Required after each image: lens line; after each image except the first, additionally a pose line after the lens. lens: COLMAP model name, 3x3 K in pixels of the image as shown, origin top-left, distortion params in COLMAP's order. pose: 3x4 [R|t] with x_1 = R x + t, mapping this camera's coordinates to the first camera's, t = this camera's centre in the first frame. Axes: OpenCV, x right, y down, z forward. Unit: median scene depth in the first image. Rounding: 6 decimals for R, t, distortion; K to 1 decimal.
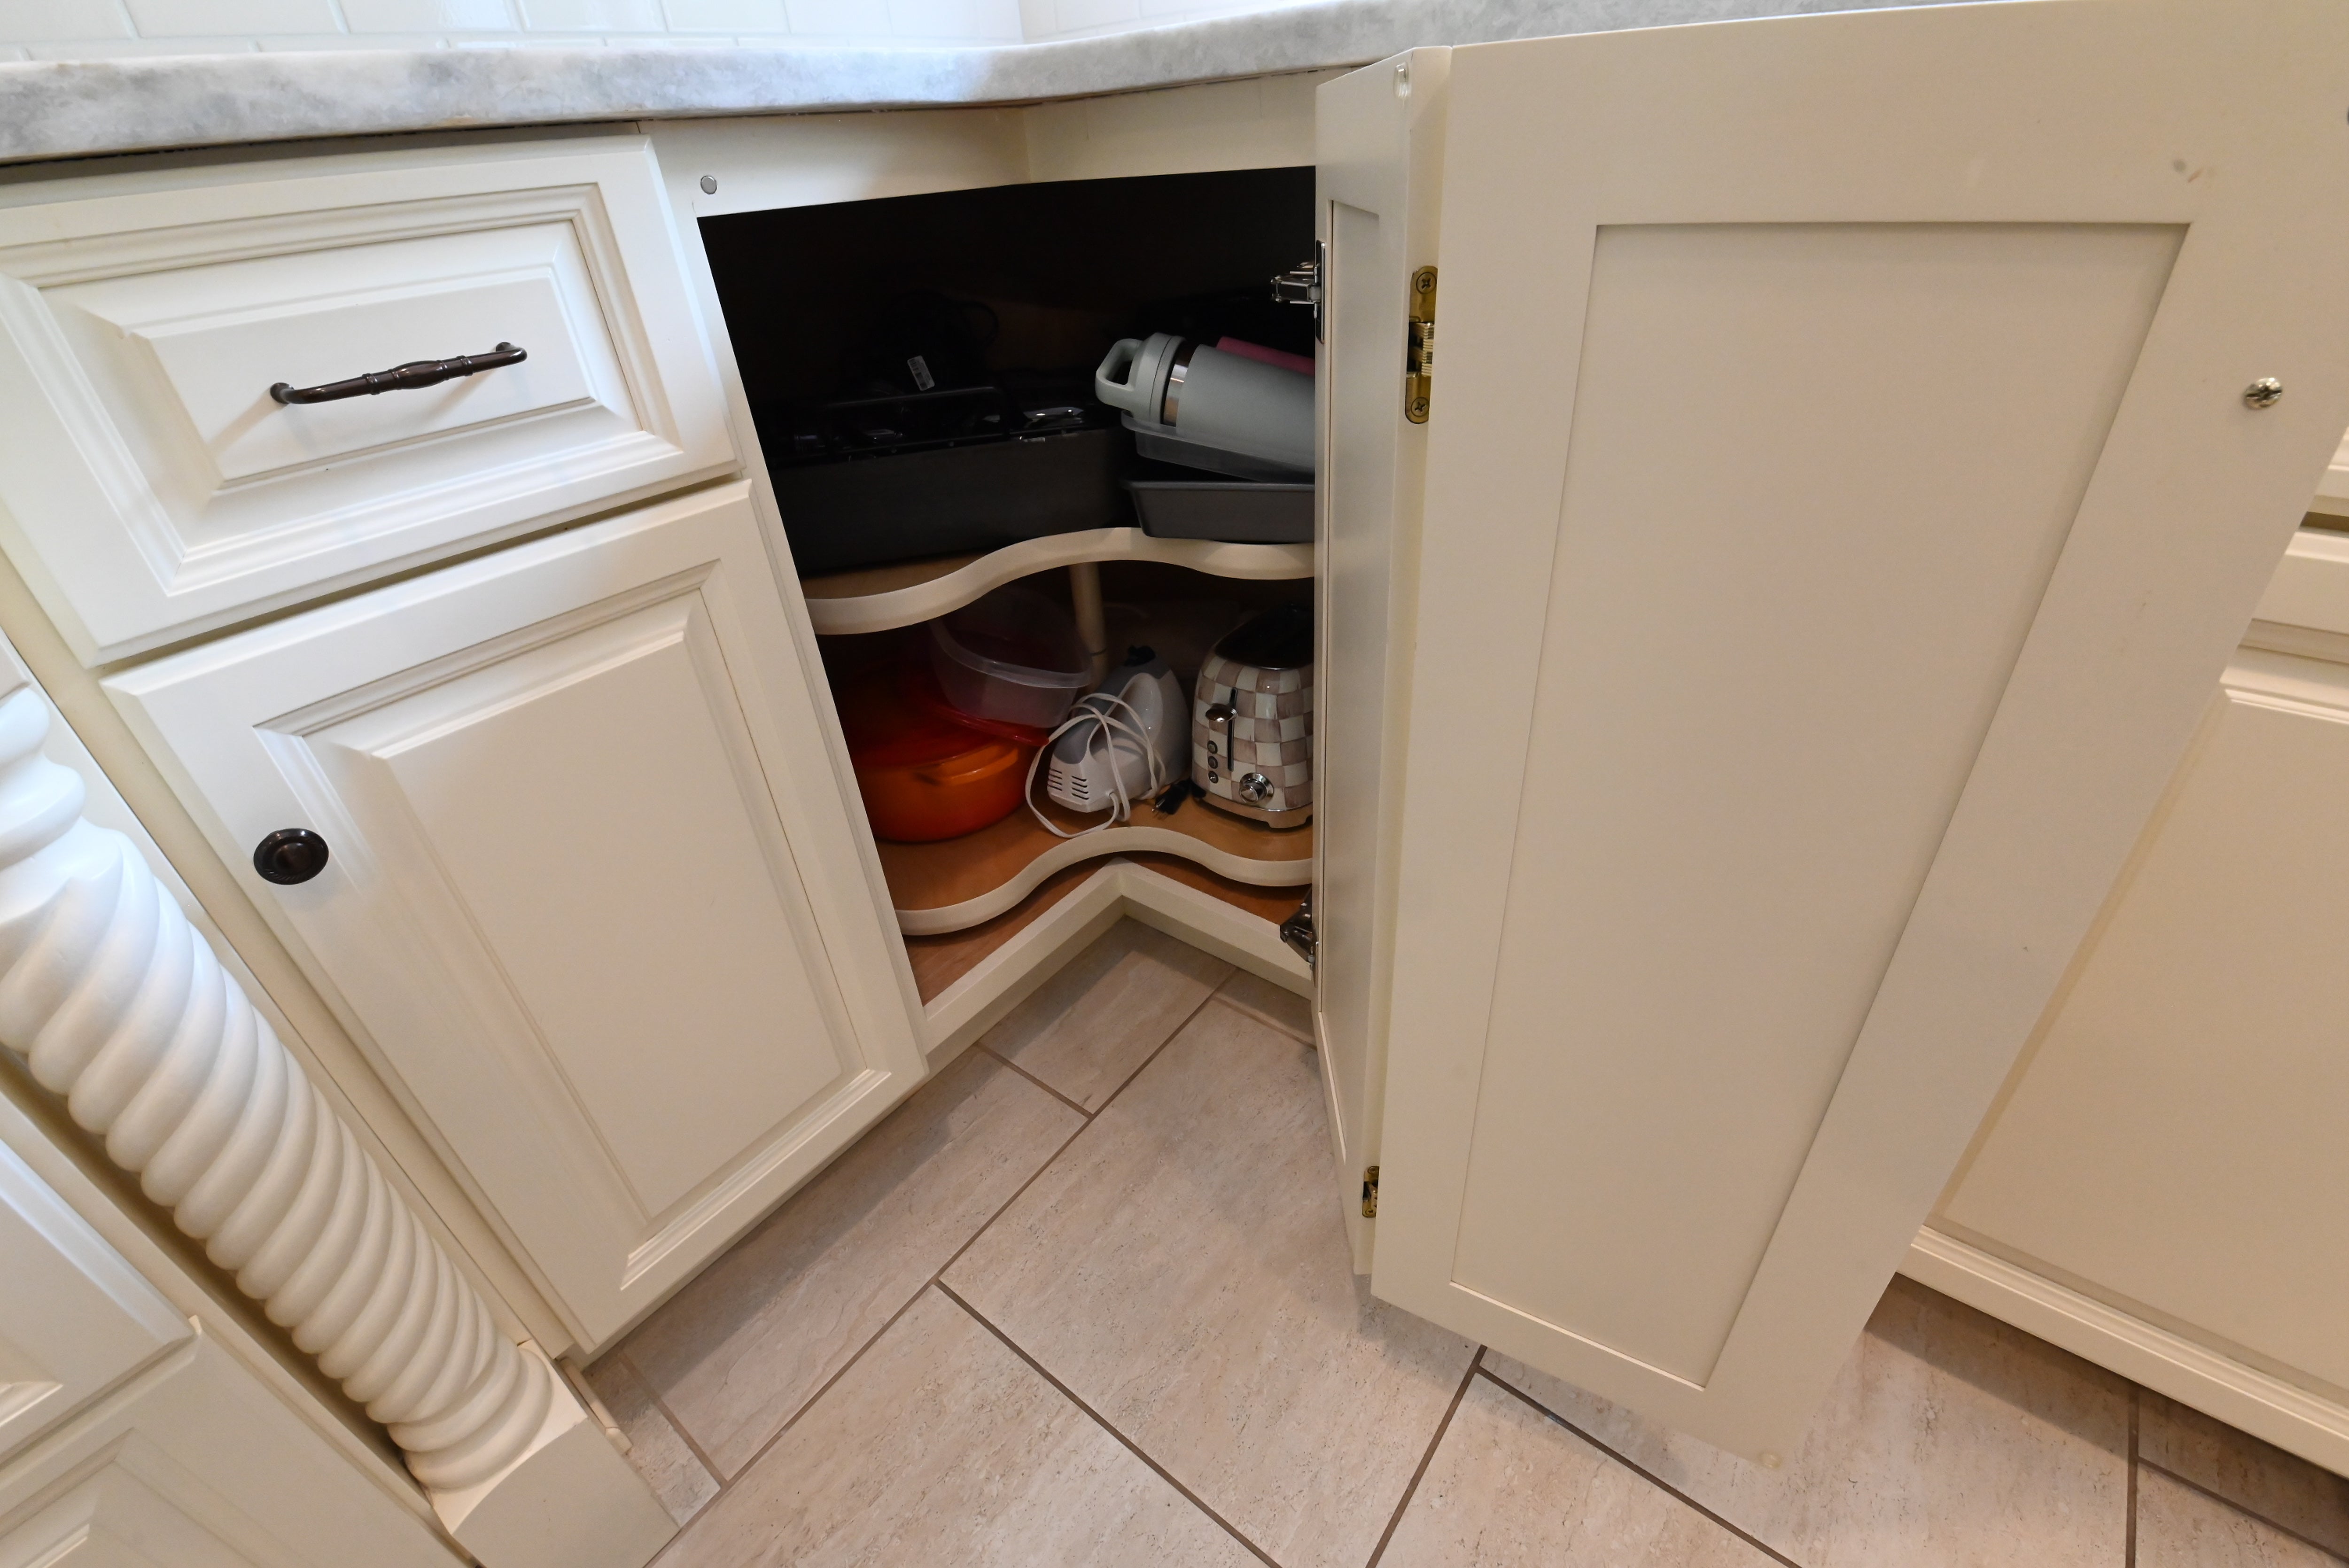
lens RADIAL K [[1006.5, 0, 1189.3], [0, 1006.5, 776.8], [0, 0, 1]] dist [-0.006673, -0.008335]
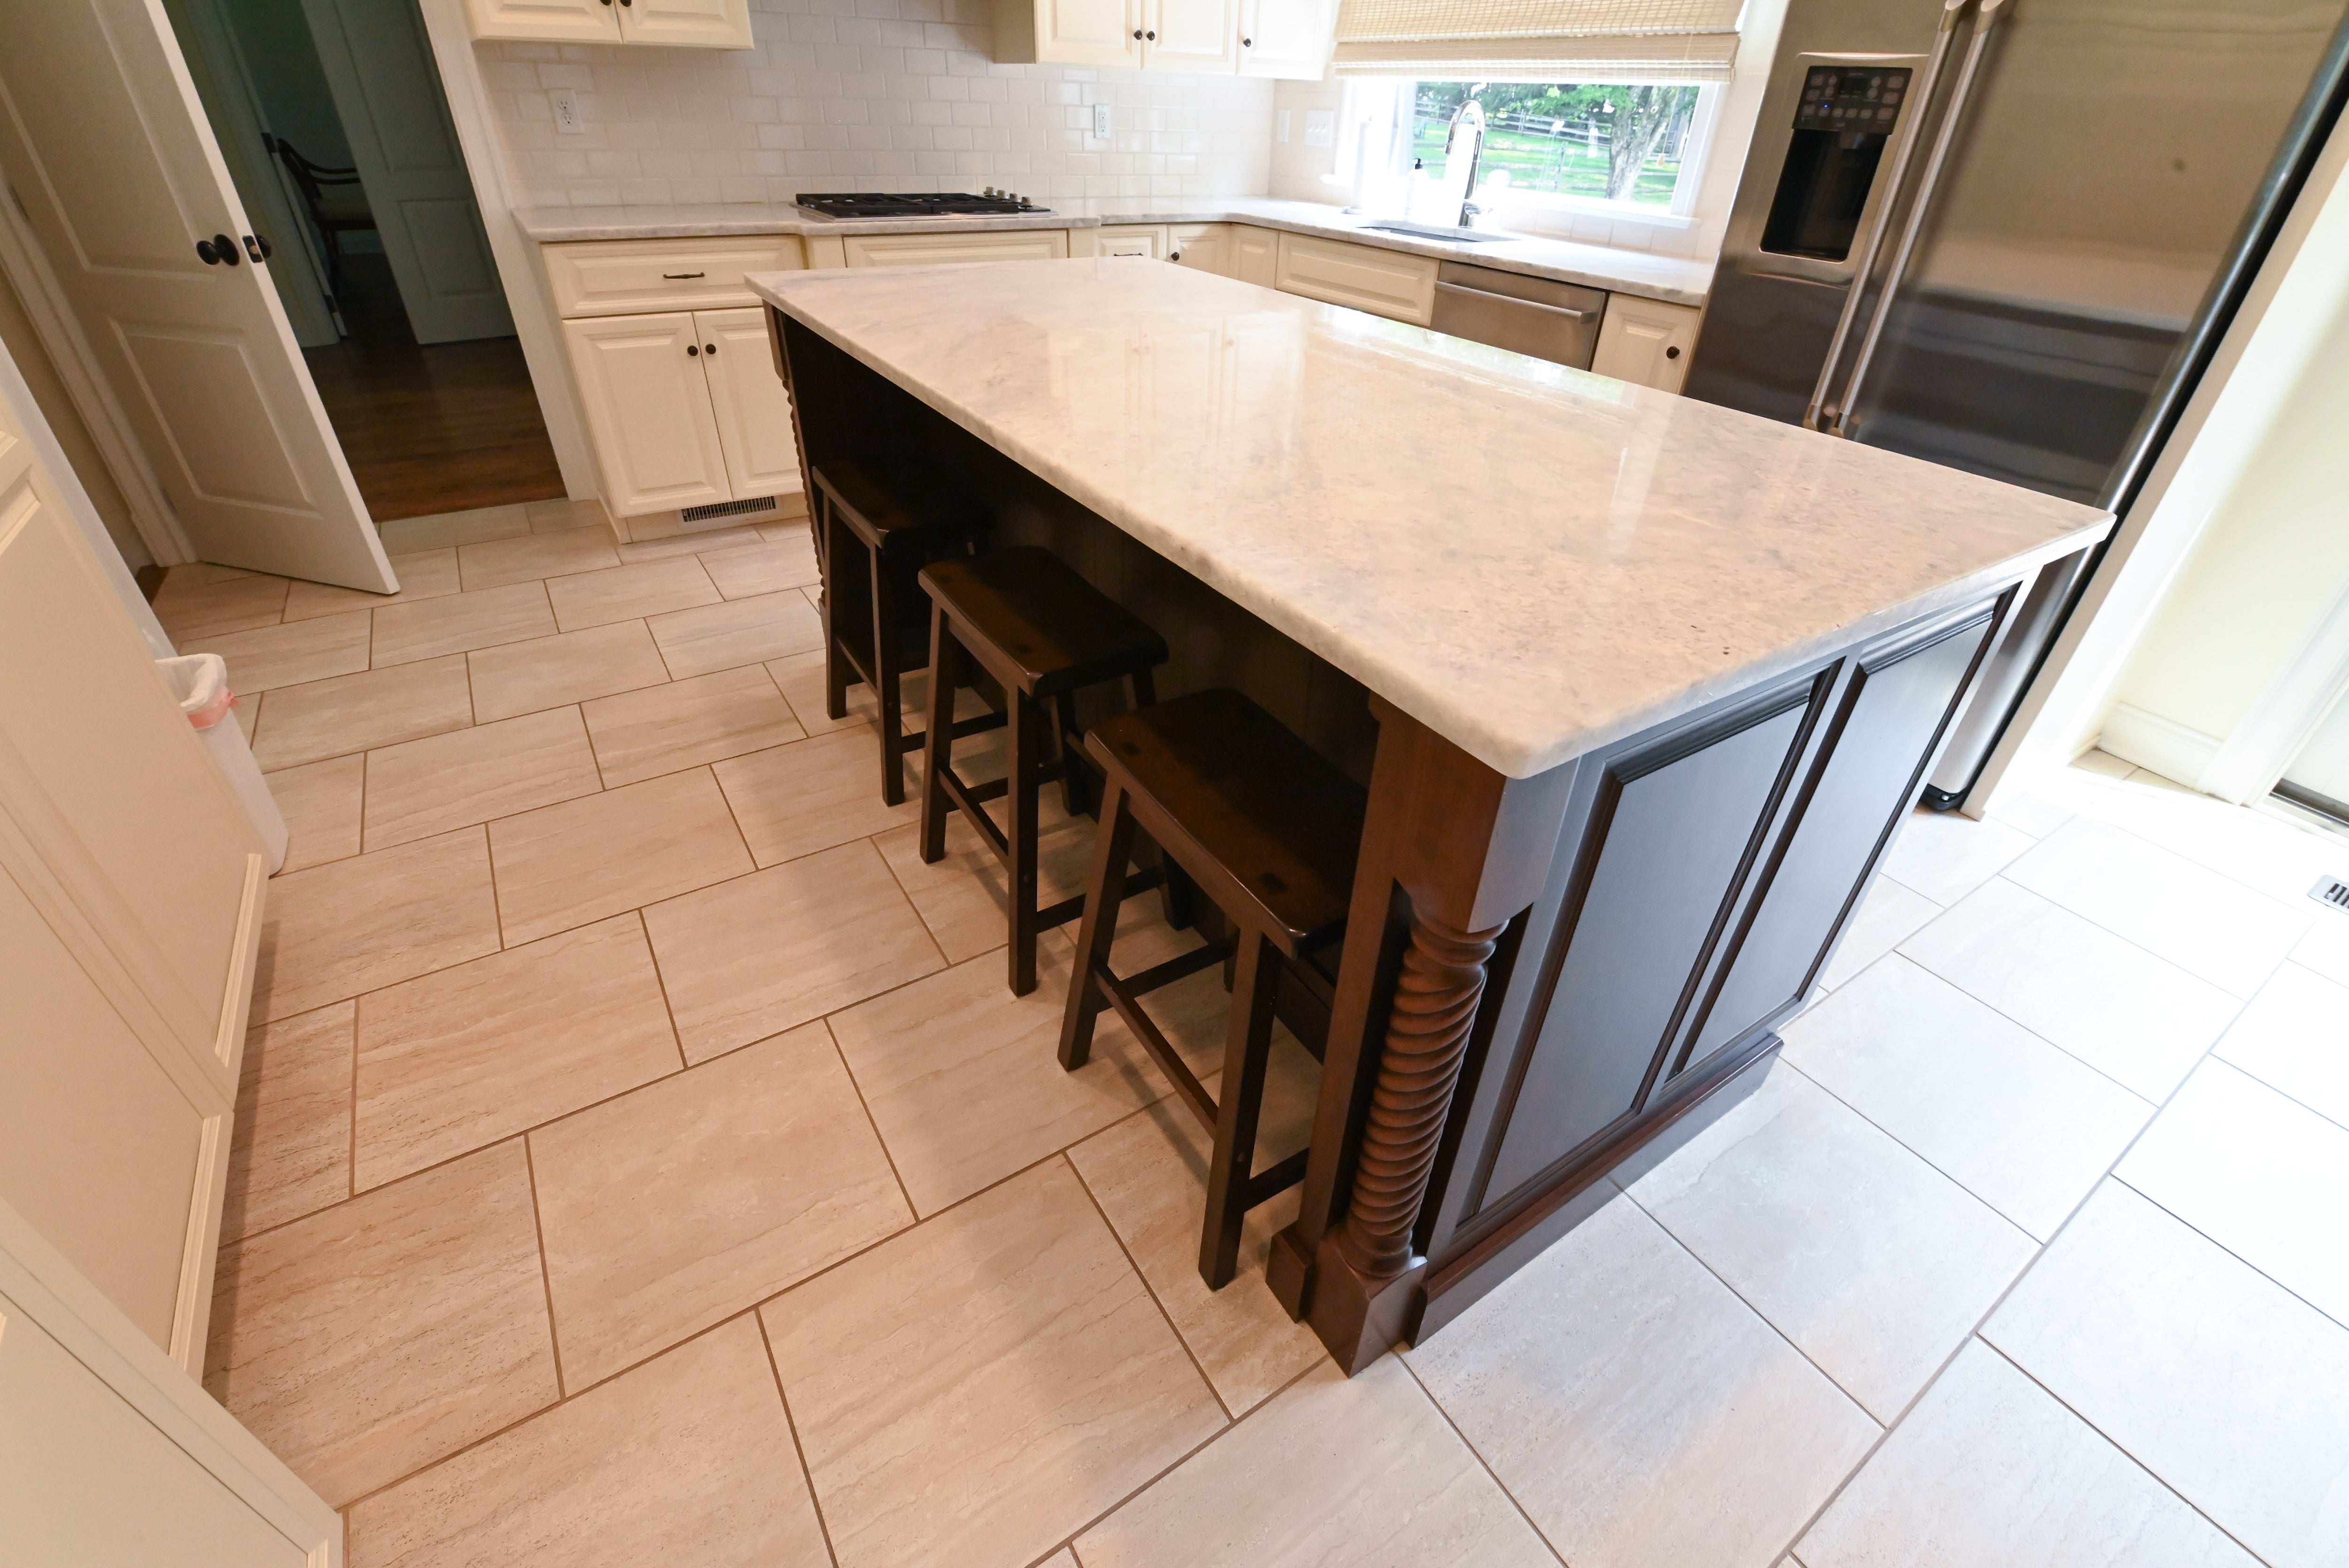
lens RADIAL K [[1006.5, 0, 1189.3], [0, 1006.5, 776.8], [0, 0, 1]] dist [-0.006673, -0.008335]
pose [[0.939980, 0.265558, -0.214281, 2.034094], [-0.259256, 0.964094, 0.057530, 2.505701], [0.221864, 0.001476, 0.975076, -5.545348]]
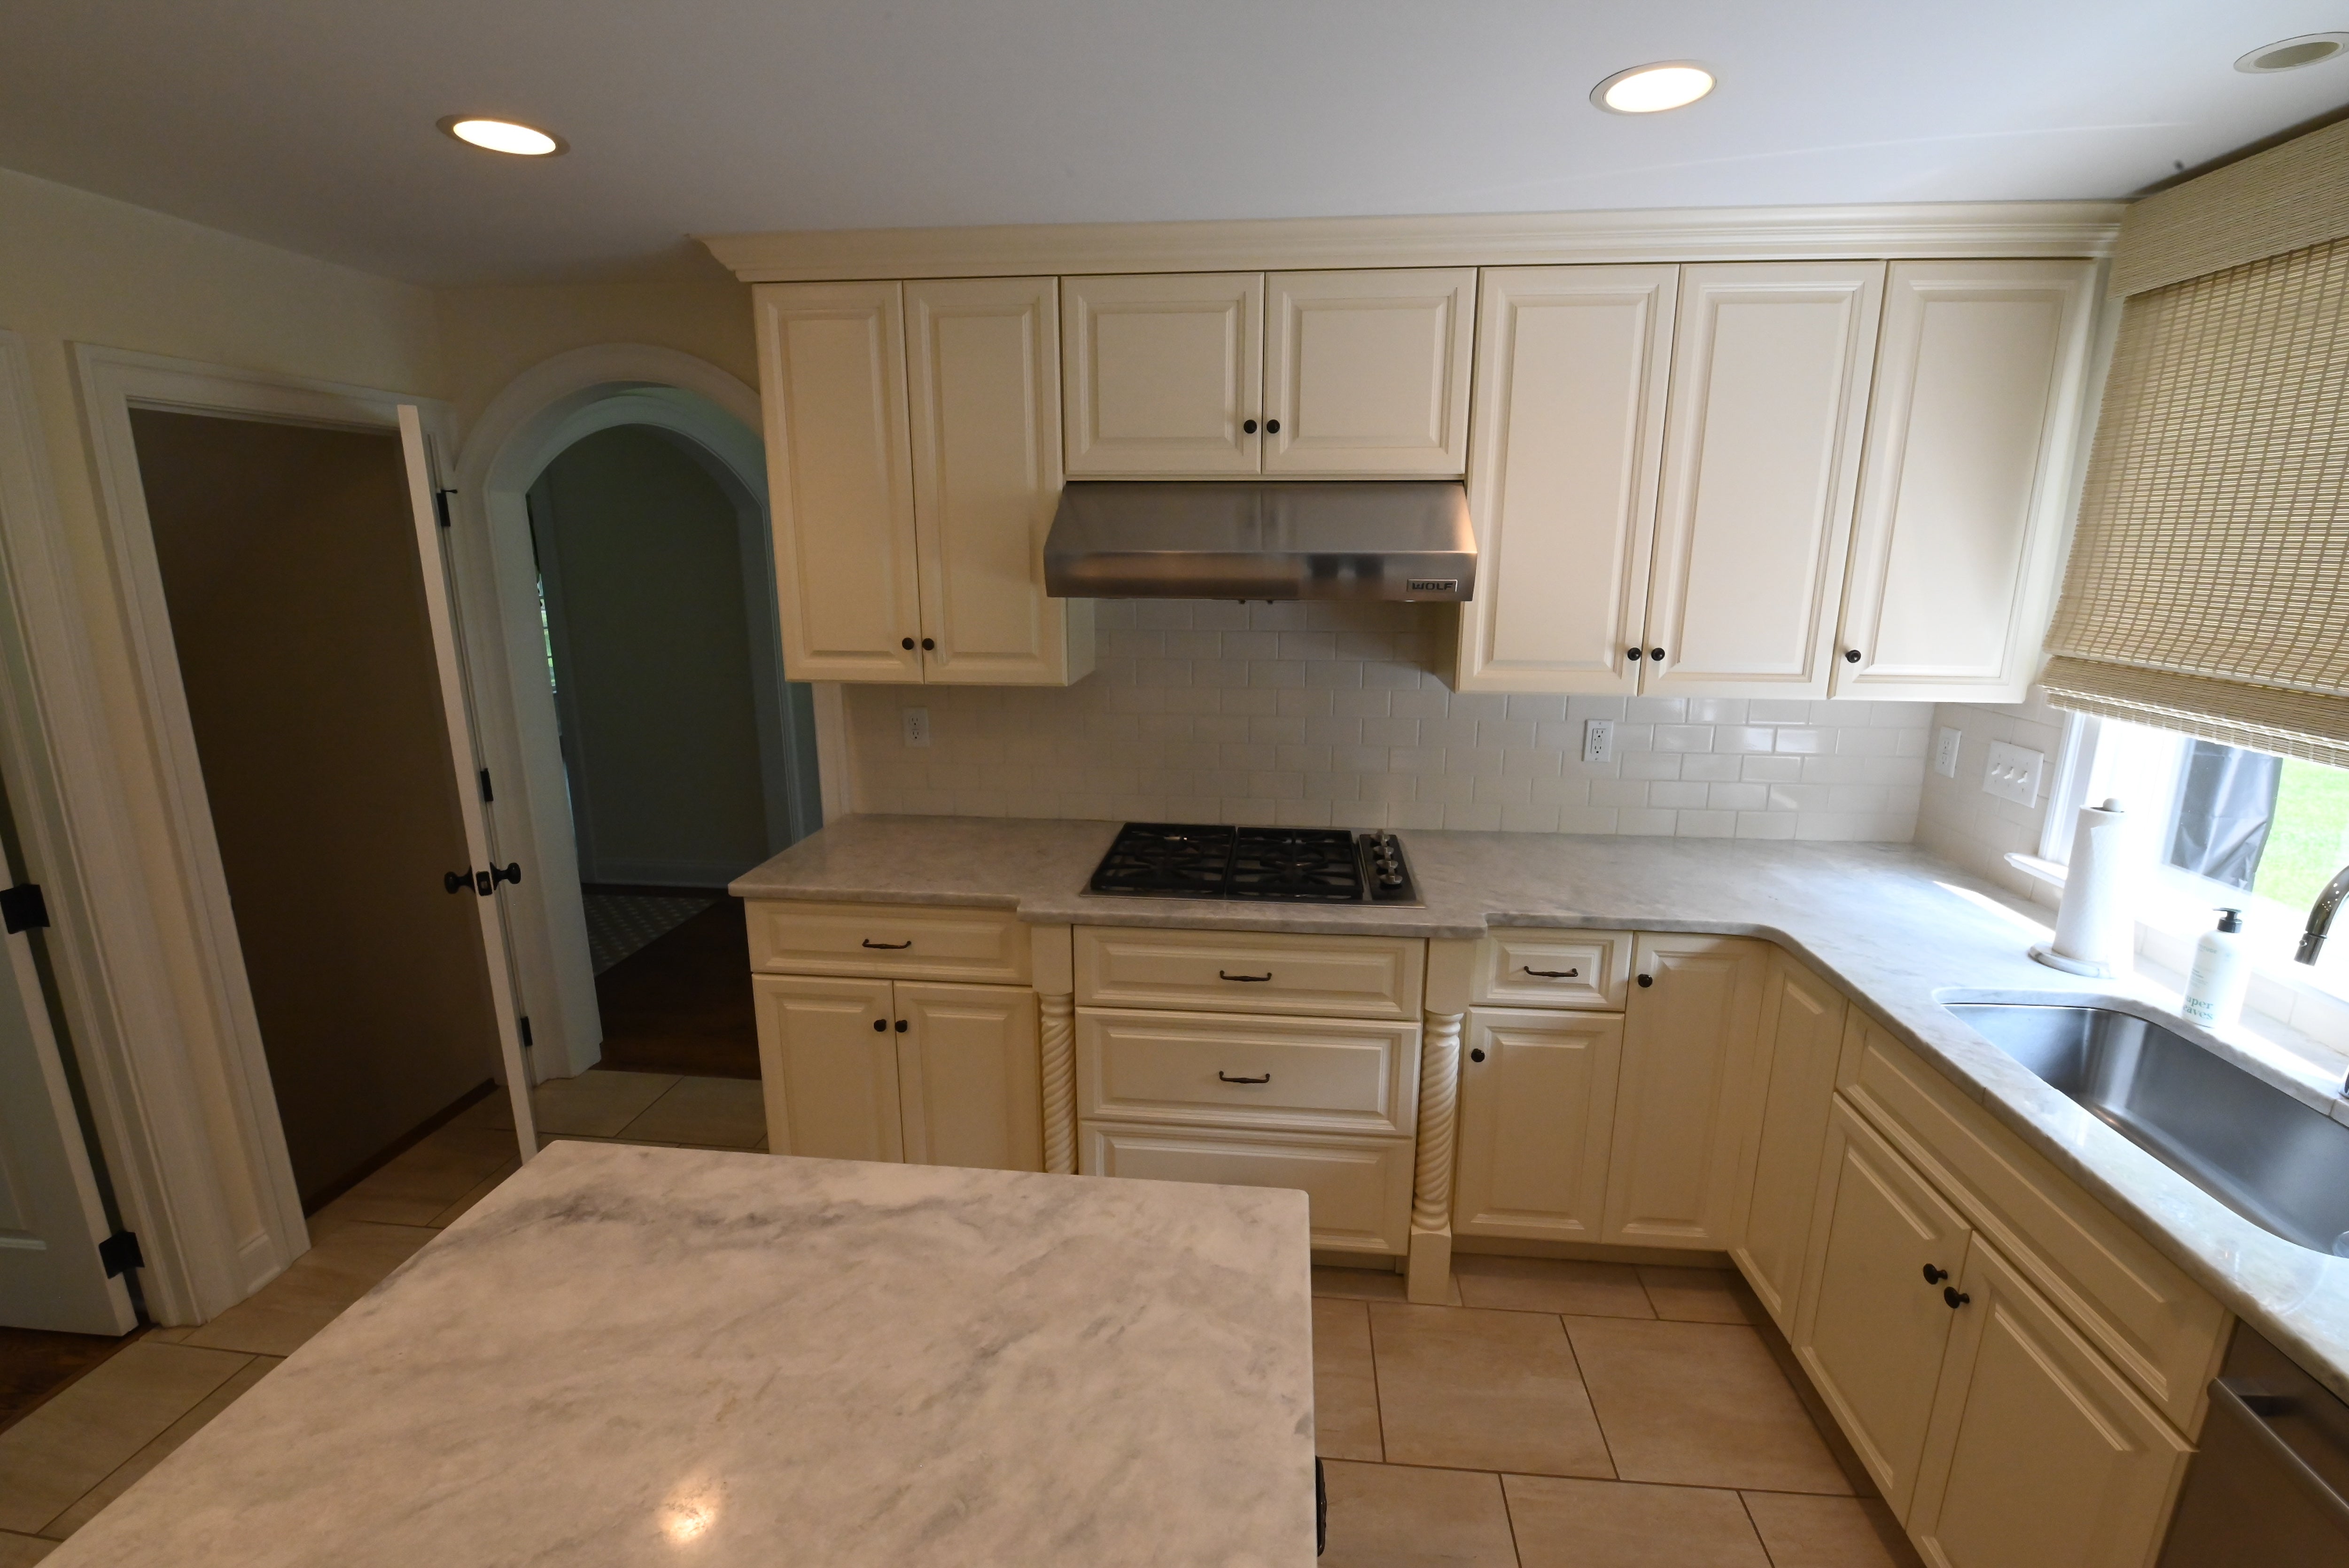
lens RADIAL K [[1006.5, 0, 1189.3], [0, 1006.5, 776.8], [0, 0, 1]] dist [-0.006673, -0.008335]
pose [[0.535341, 0.253402, -0.805728, 1.563453], [-0.487690, 0.871589, -0.049916, -0.141301], [0.689615, 0.419667, 0.590178, -2.806560]]
